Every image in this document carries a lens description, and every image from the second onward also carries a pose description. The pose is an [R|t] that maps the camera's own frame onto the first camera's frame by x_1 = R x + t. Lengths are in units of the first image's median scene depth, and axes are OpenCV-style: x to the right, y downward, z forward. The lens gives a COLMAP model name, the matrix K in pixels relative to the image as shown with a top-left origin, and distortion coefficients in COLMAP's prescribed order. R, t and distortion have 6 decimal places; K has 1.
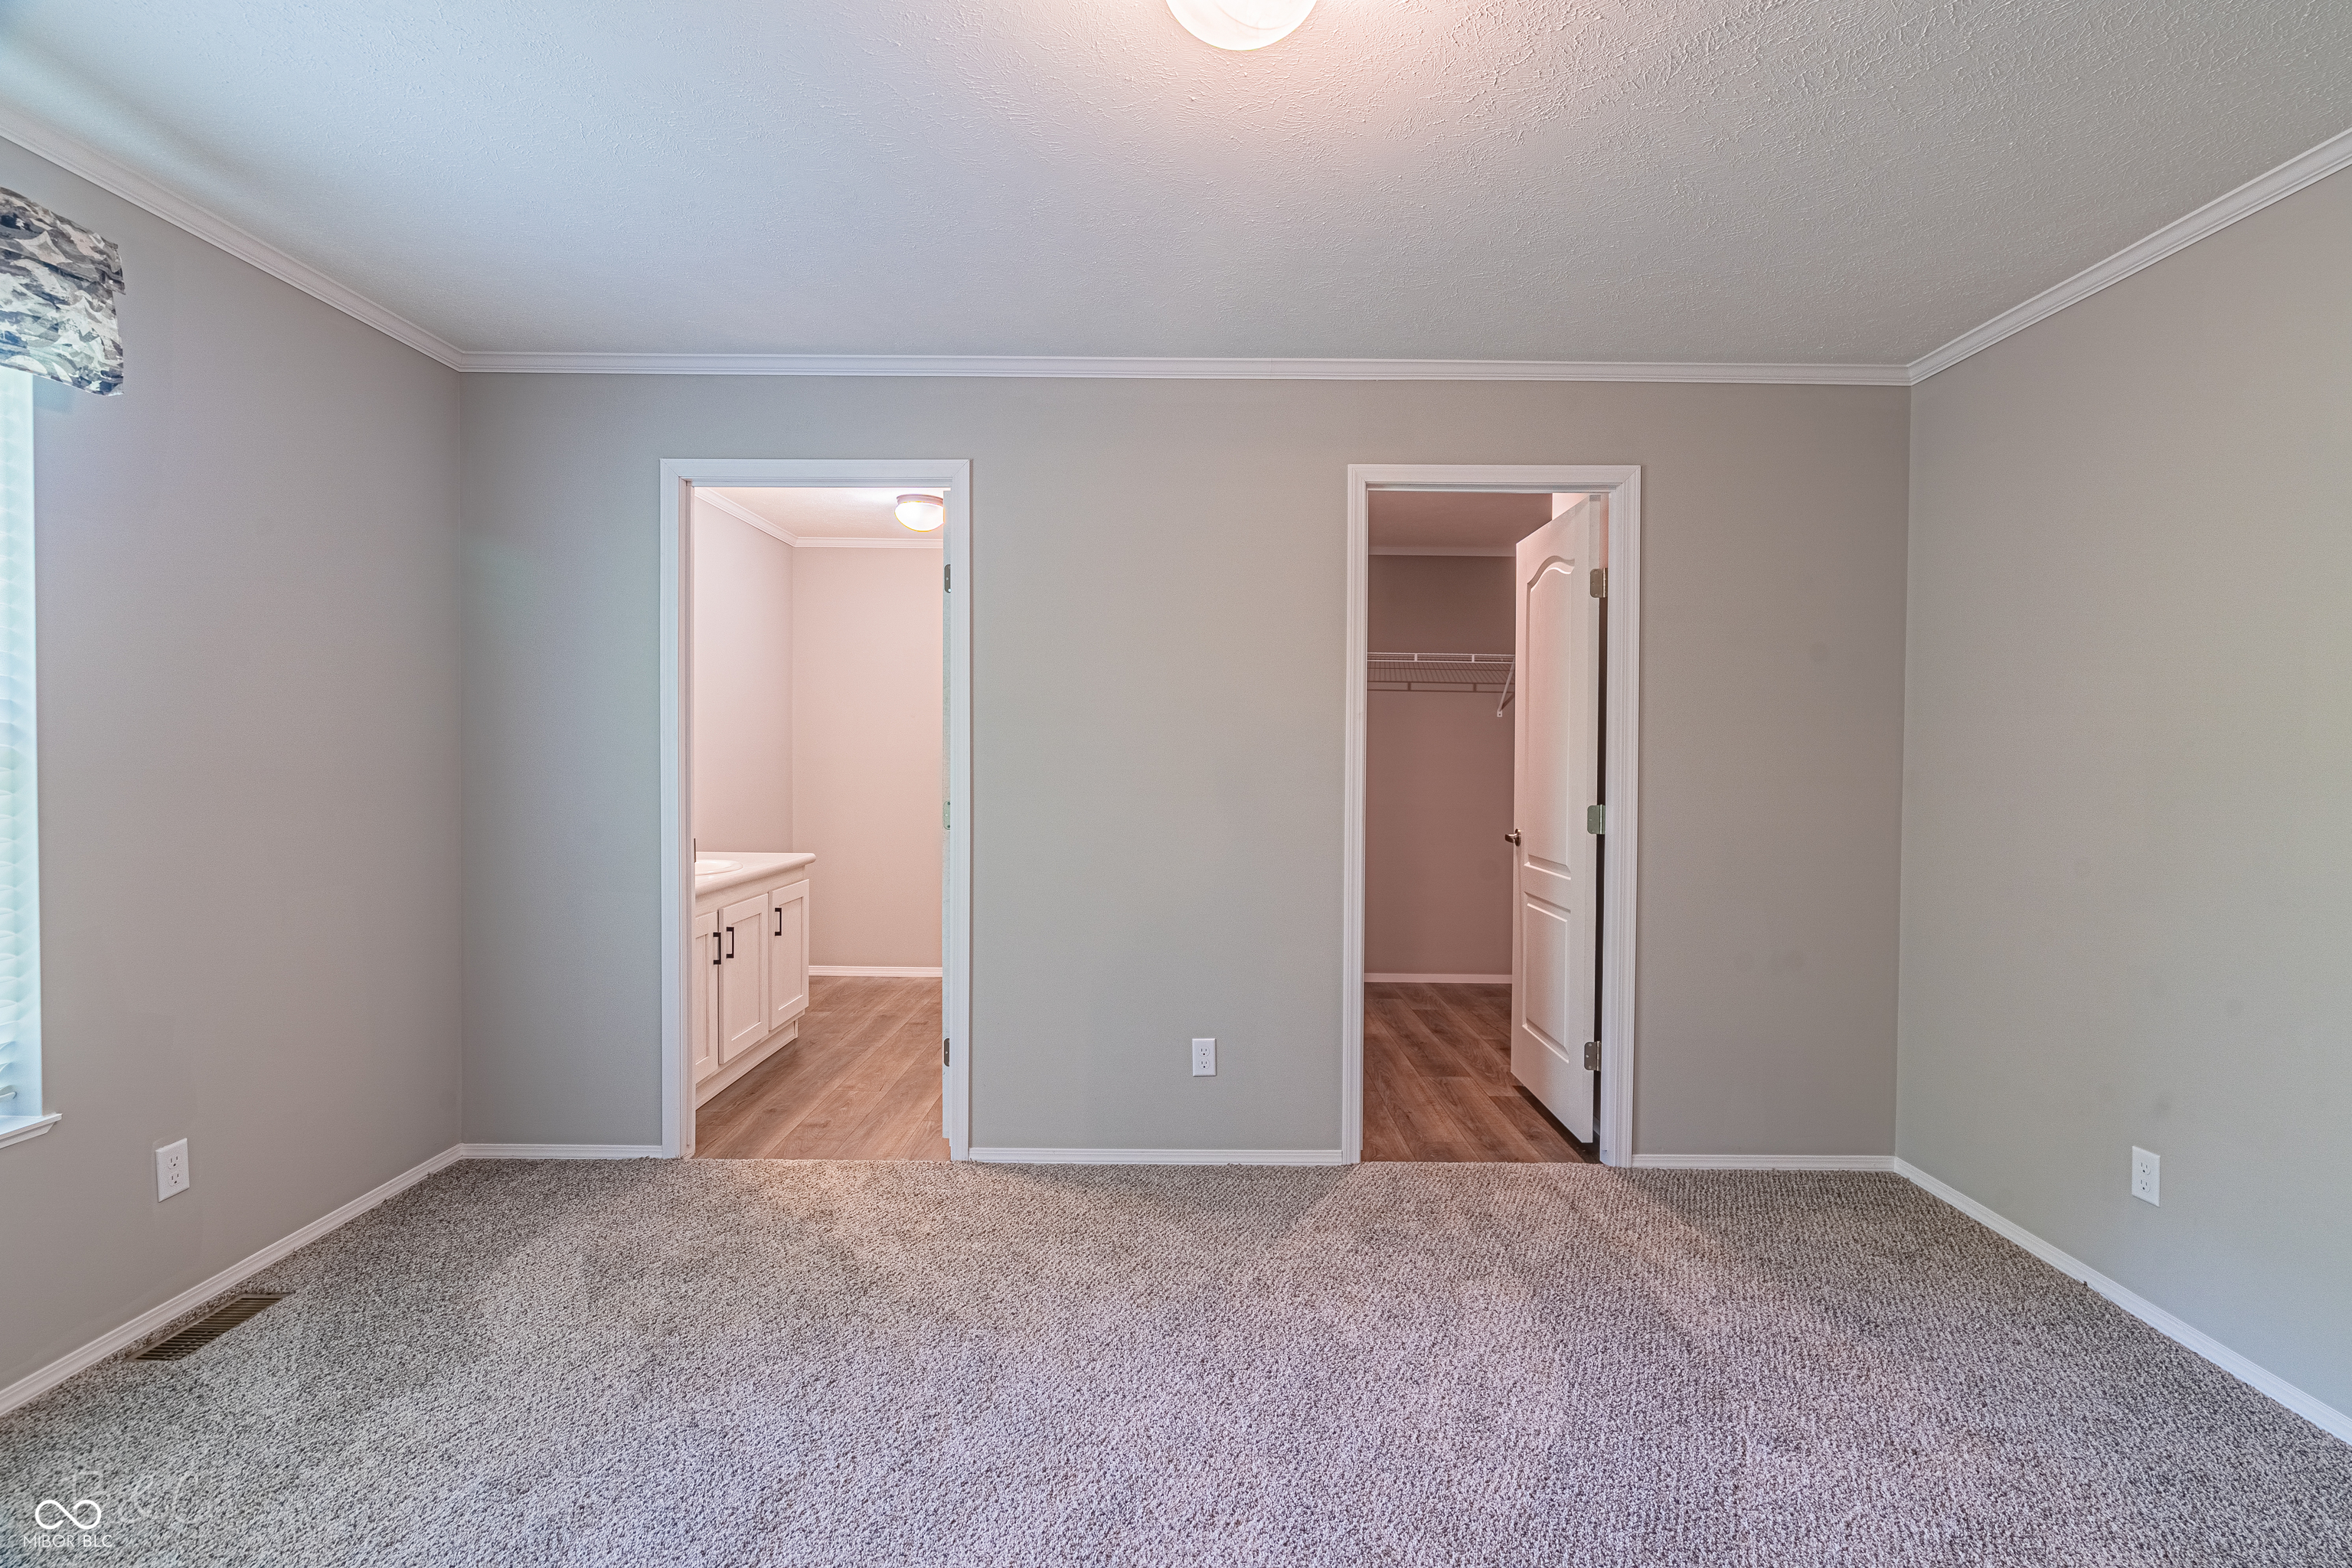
lens RADIAL K [[1075.5, 0, 1176.0], [0, 1075.5, 784.0], [0, 0, 1]] dist [-0.008067, 0.004300]
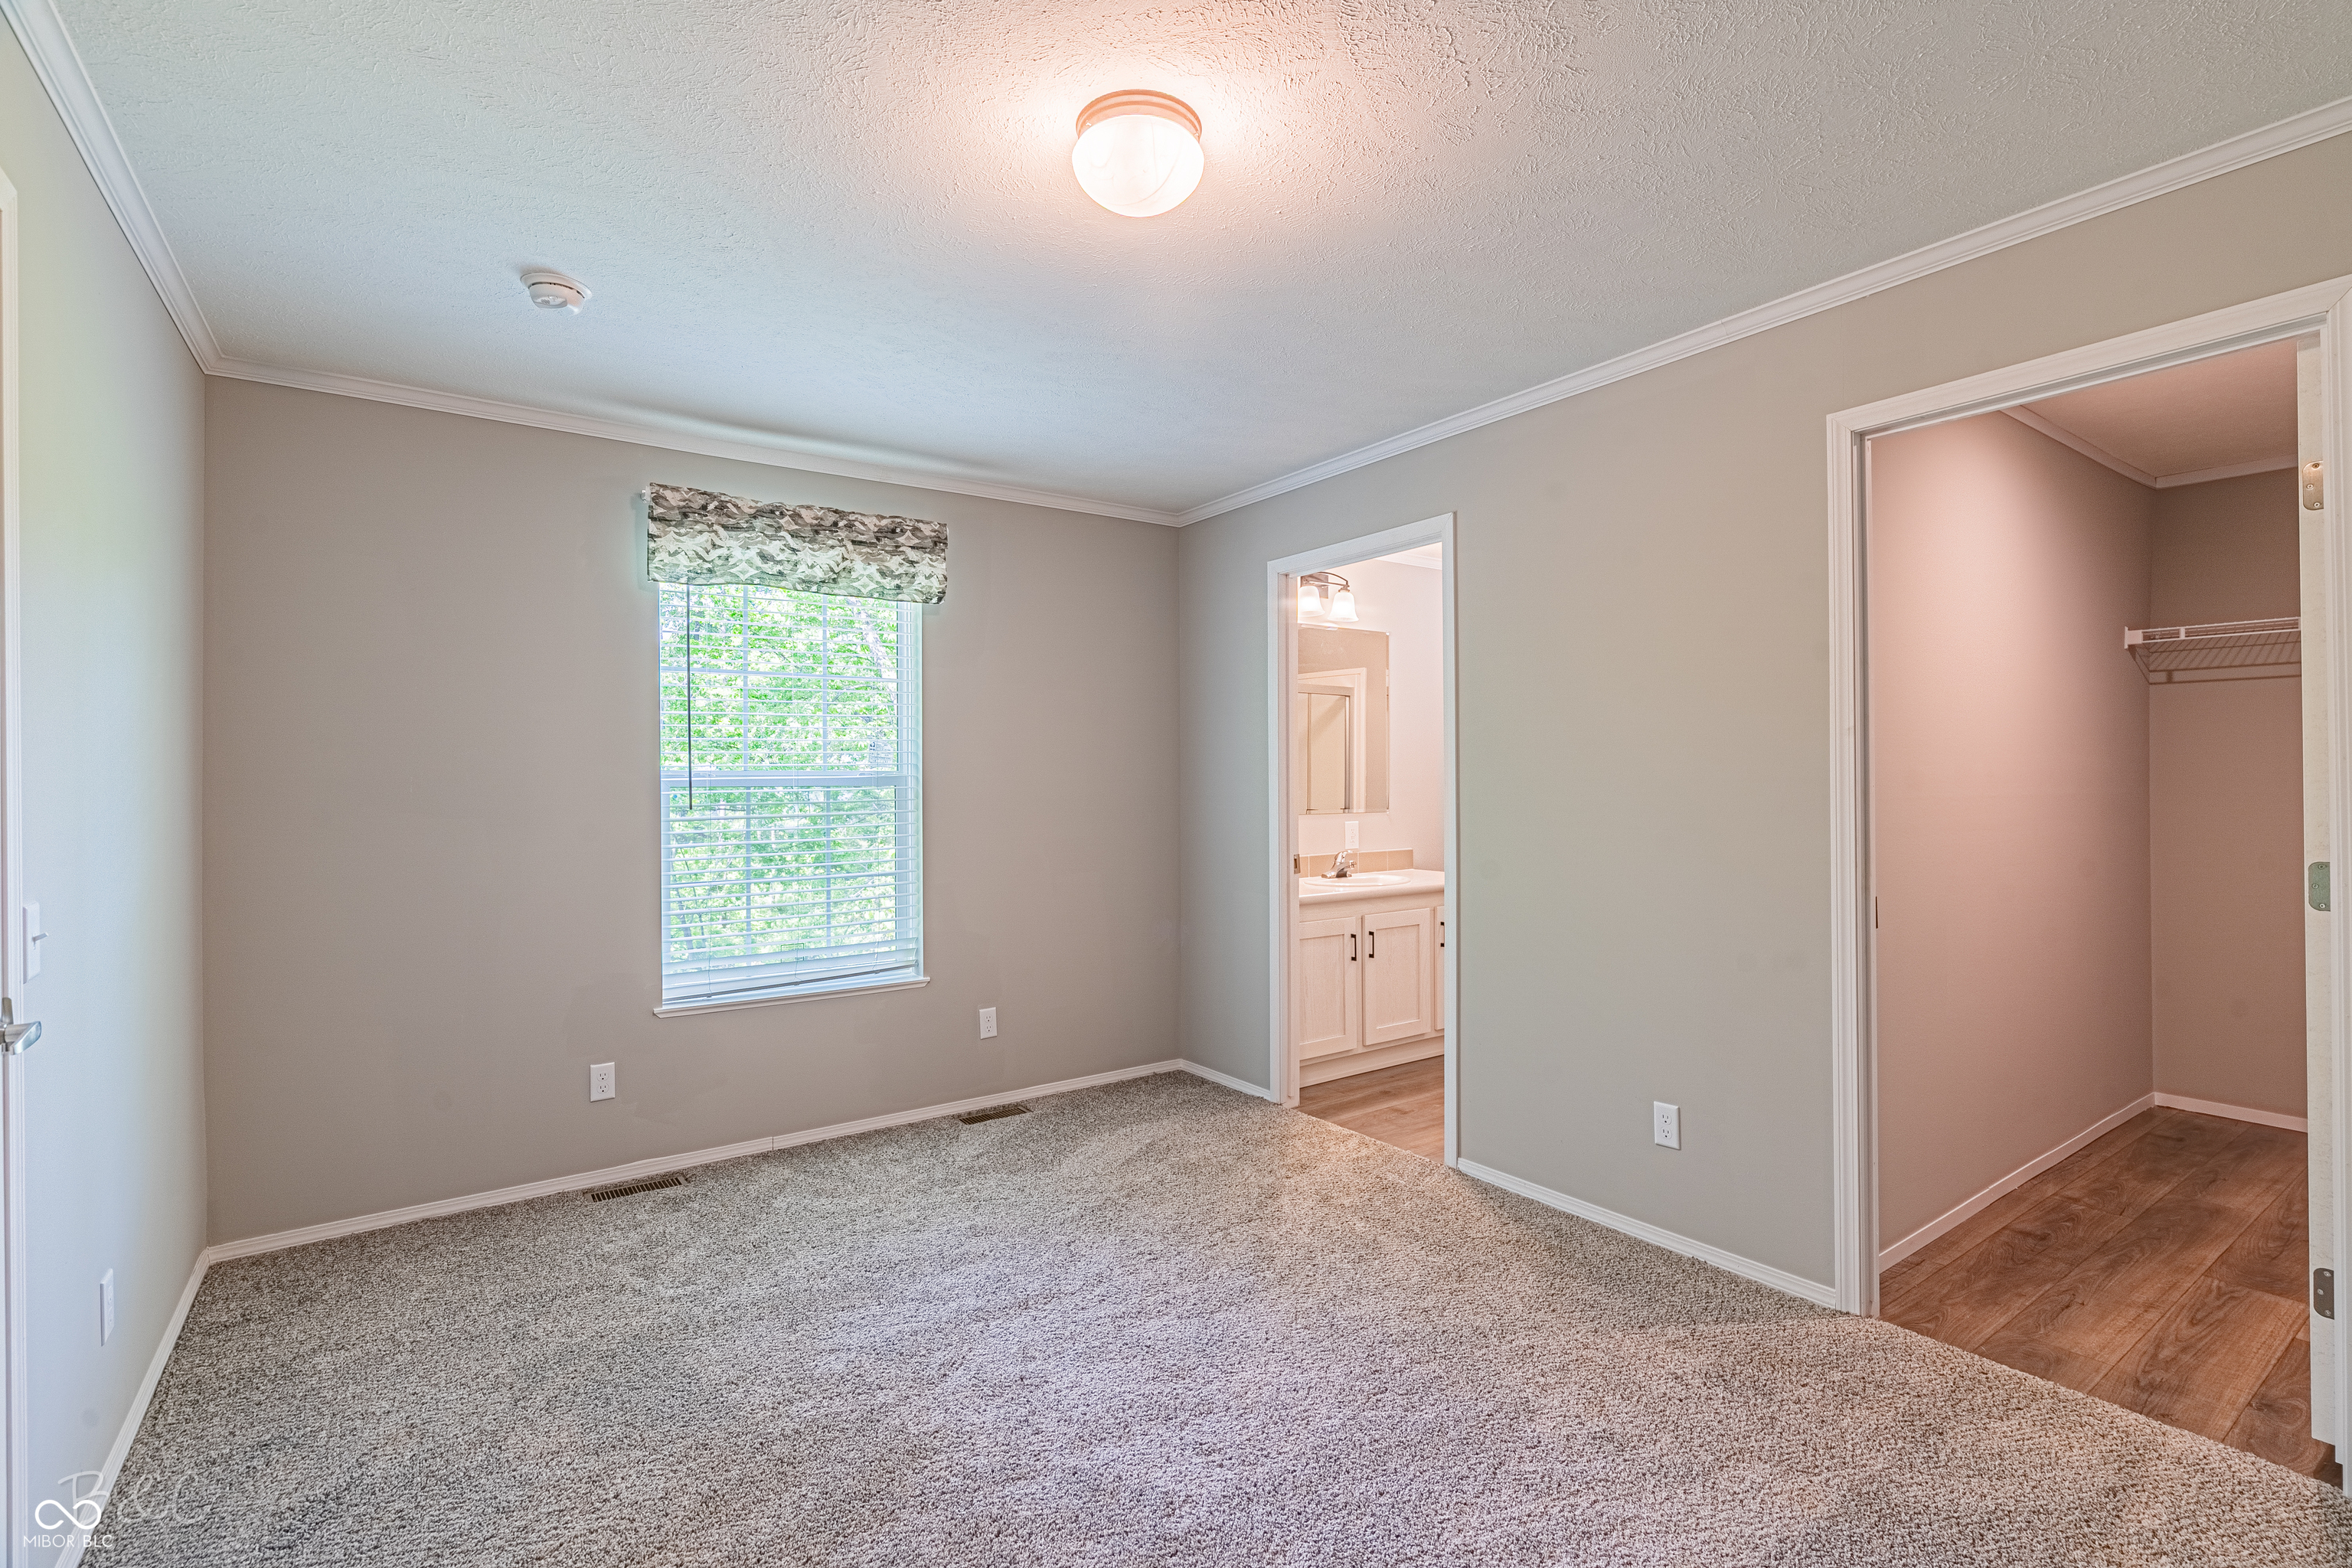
lens RADIAL K [[1075.5, 0, 1176.0], [0, 1075.5, 784.0], [0, 0, 1]] dist [-0.008067, 0.004300]
pose [[0.577619, -0.010200, -0.816243, 0.583398], [-0.010887, 0.999737, -0.020197, -0.004982], [0.816234, 0.020553, 0.577355, 0.175279]]
